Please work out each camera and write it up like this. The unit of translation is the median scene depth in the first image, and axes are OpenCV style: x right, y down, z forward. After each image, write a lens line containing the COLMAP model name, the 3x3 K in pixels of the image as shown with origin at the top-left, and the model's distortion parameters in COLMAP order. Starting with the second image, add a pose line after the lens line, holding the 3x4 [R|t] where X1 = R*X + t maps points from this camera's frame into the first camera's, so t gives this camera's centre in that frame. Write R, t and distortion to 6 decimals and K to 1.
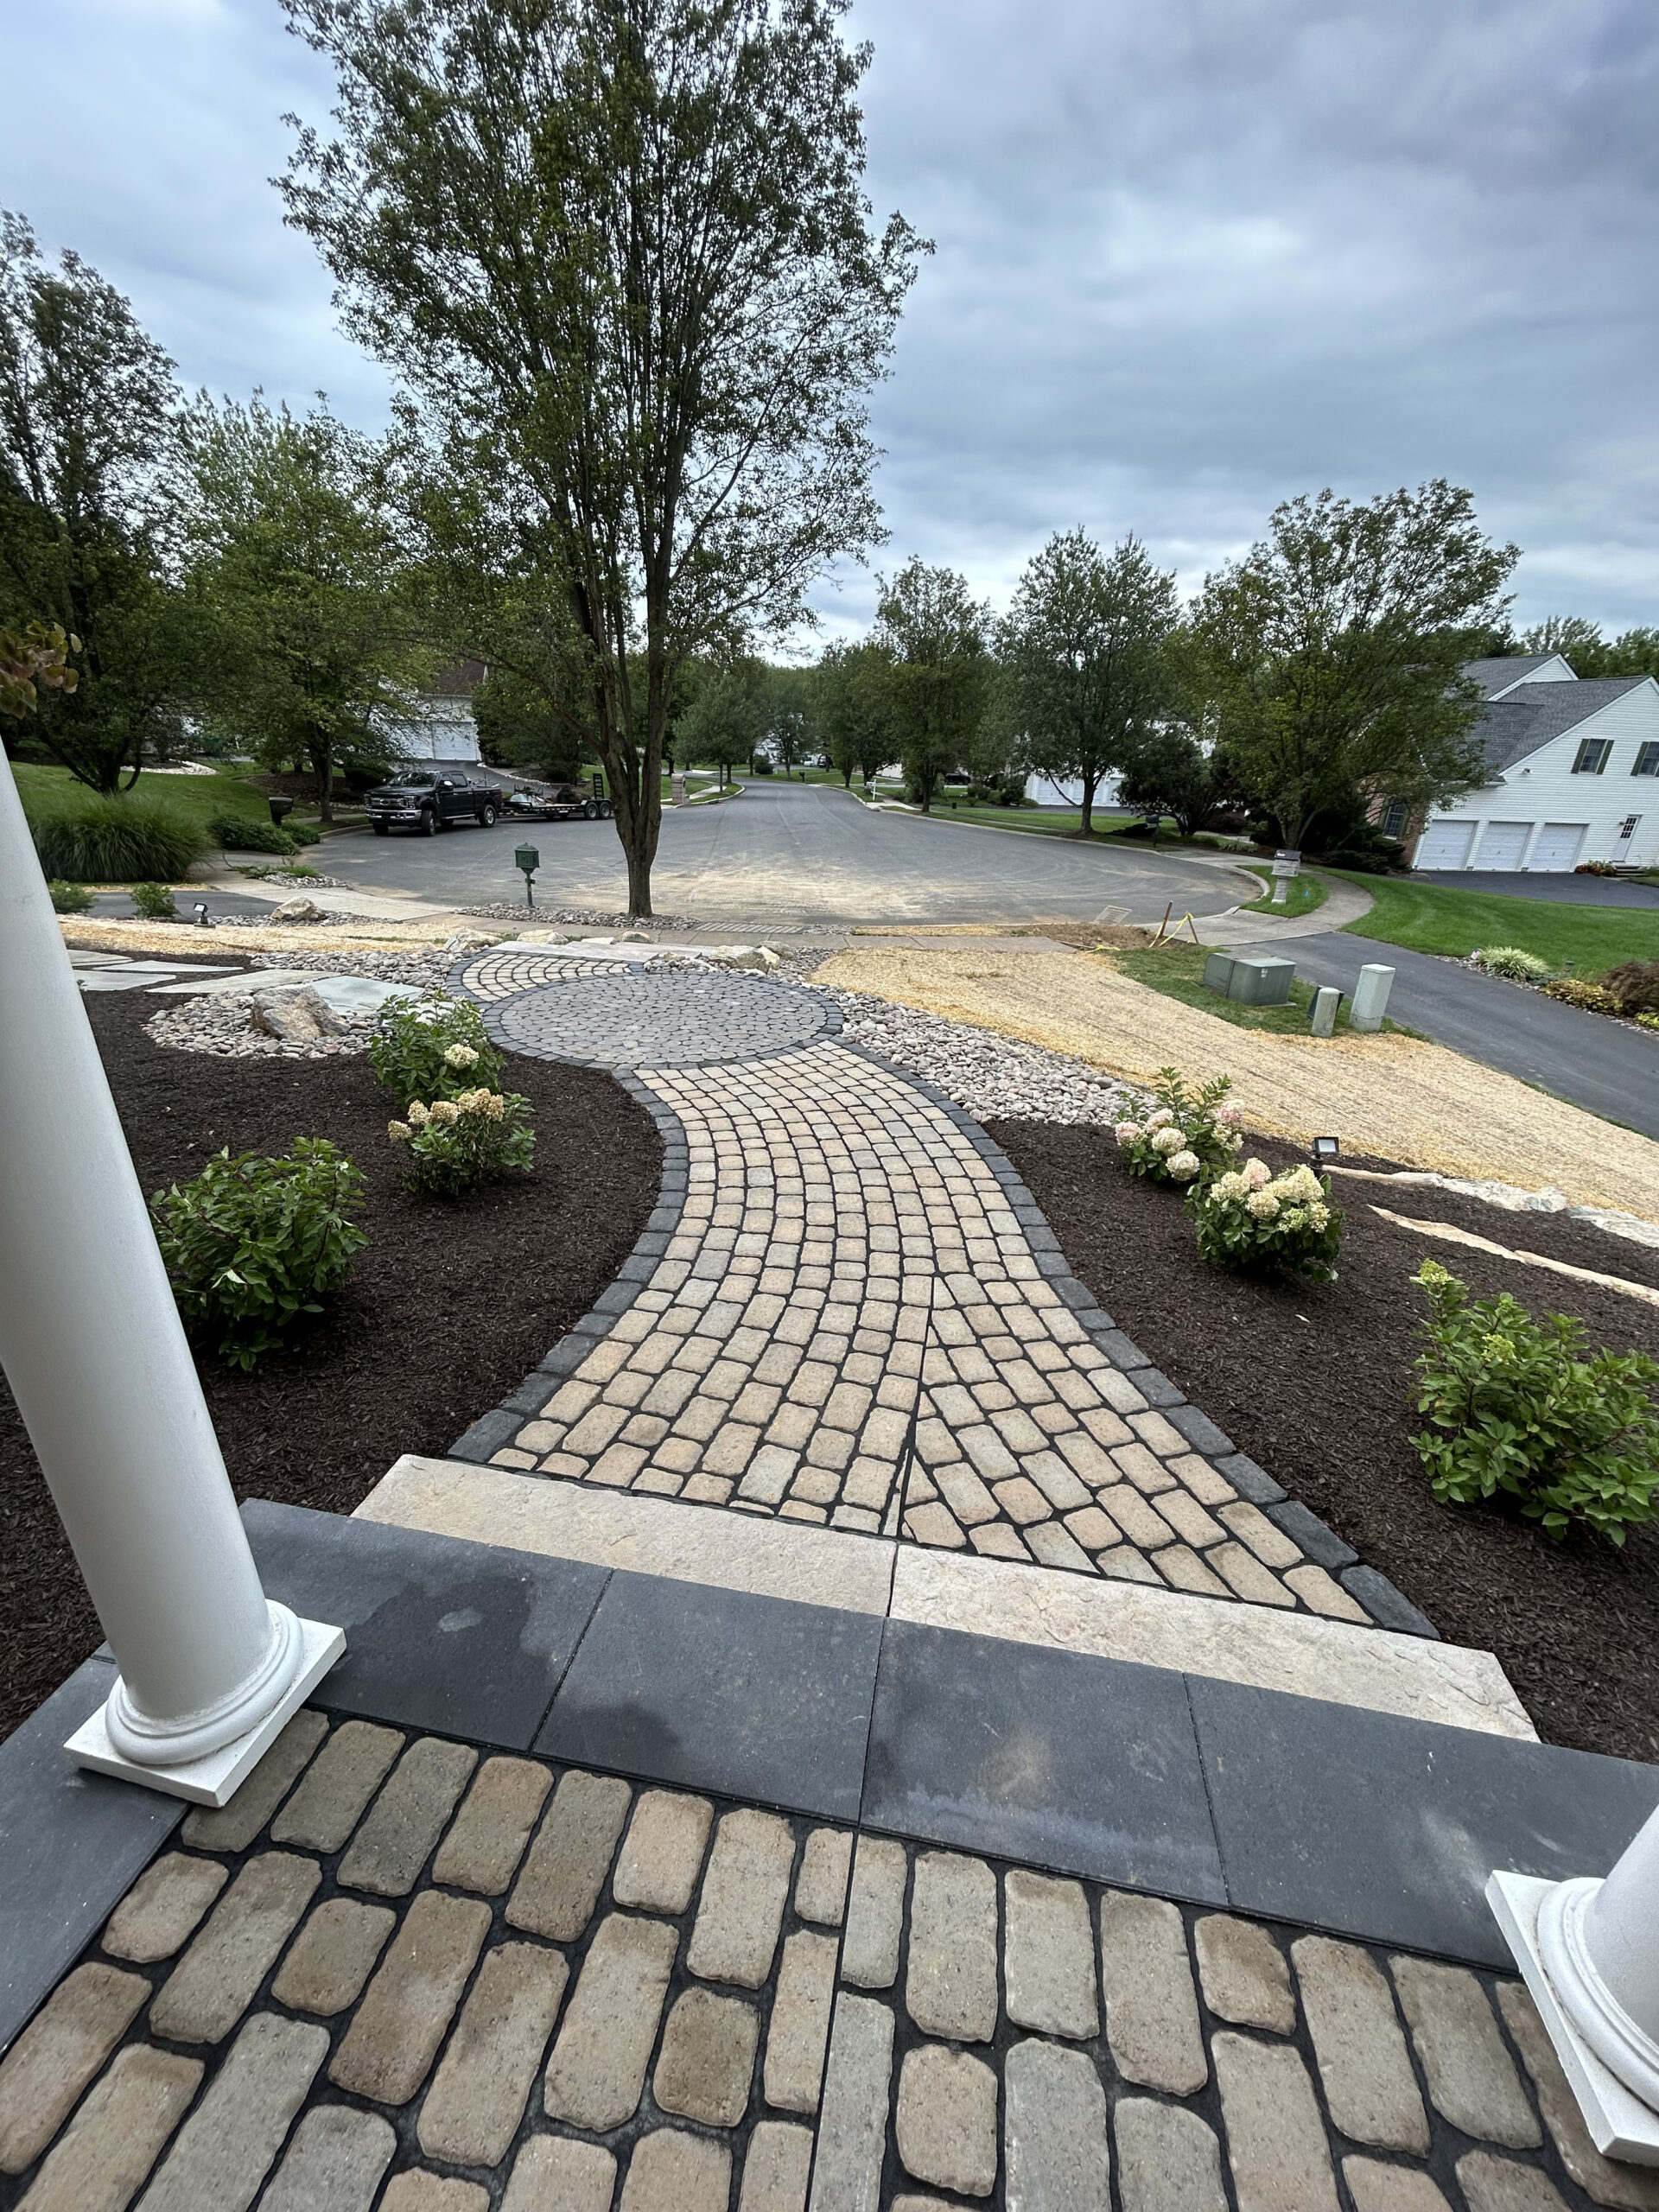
lens RADIAL K [[896.4, 0, 839.7], [0, 896.4, 1109.5], [0, 0, 1]] dist [-0.001112, 0.000157]
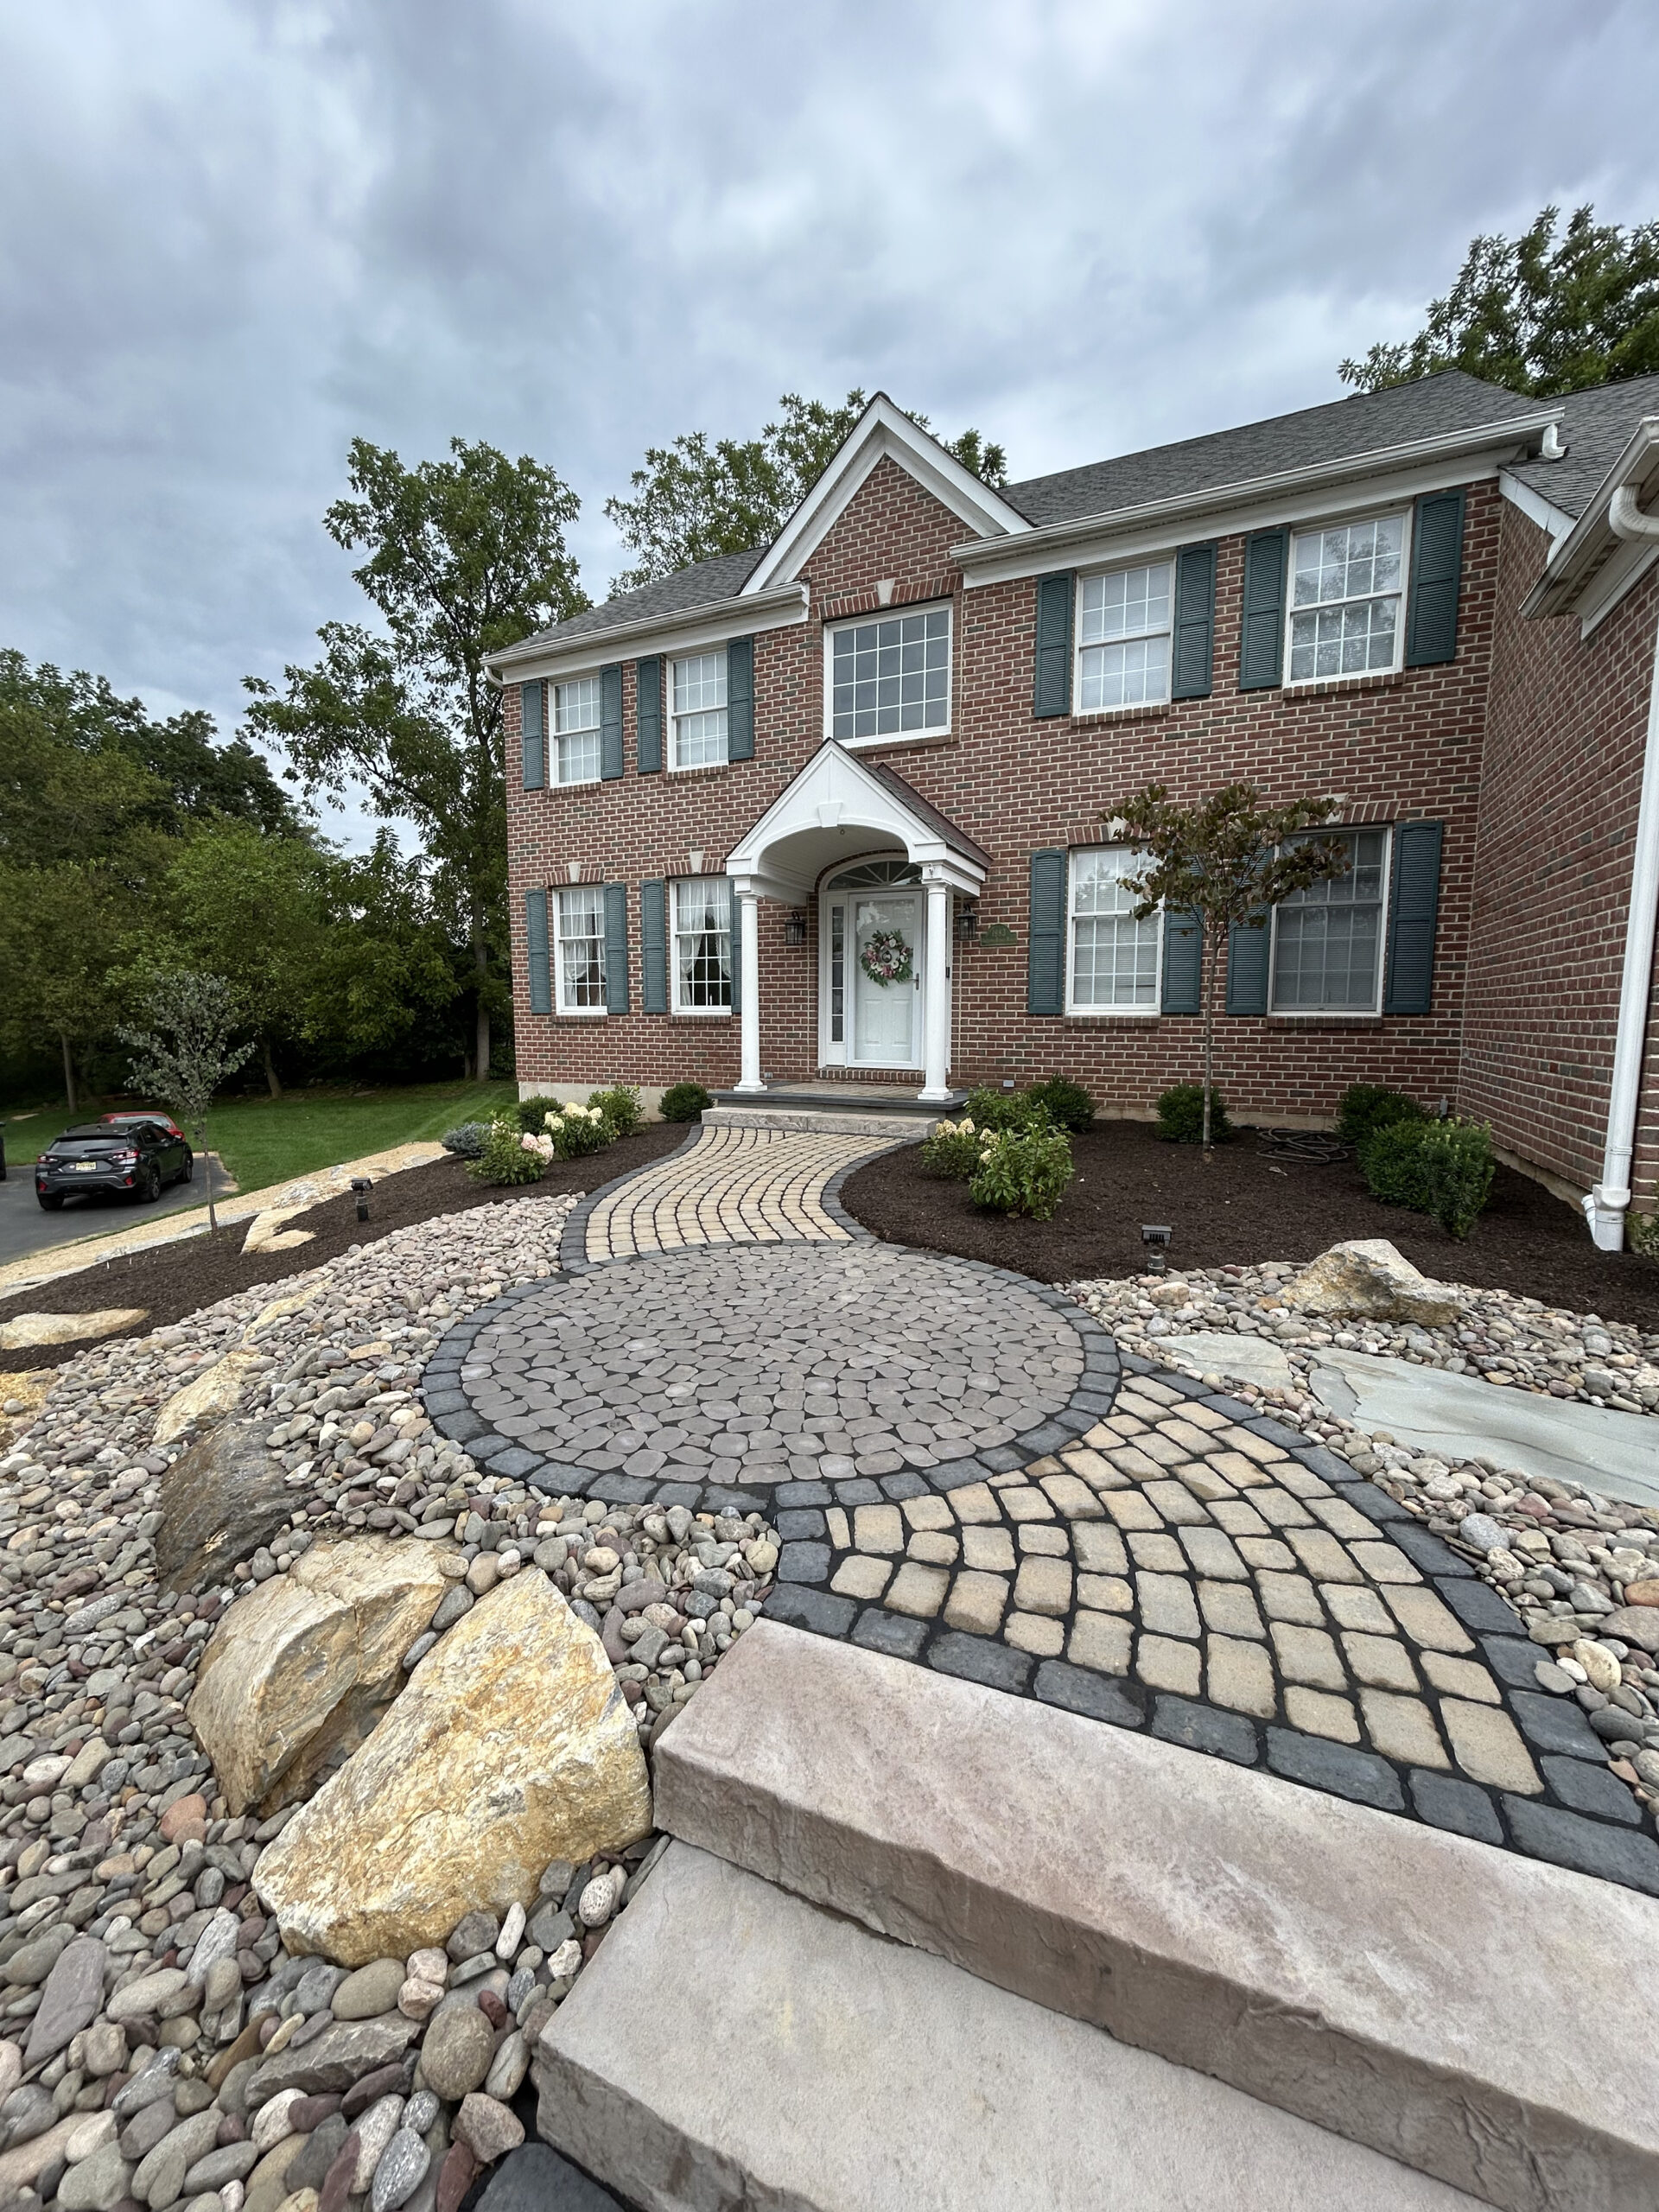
lens RADIAL K [[896.4, 0, 833.8], [0, 896.4, 1102.6], [0, 0, 1]] dist [-0.001112, 0.000157]
pose [[-0.964151, -0.066173, 0.256970, -0.407489], [0.064642, 0.880661, 0.469316, -0.553924], [-0.257359, 0.469102, -0.844813, 1.602312]]
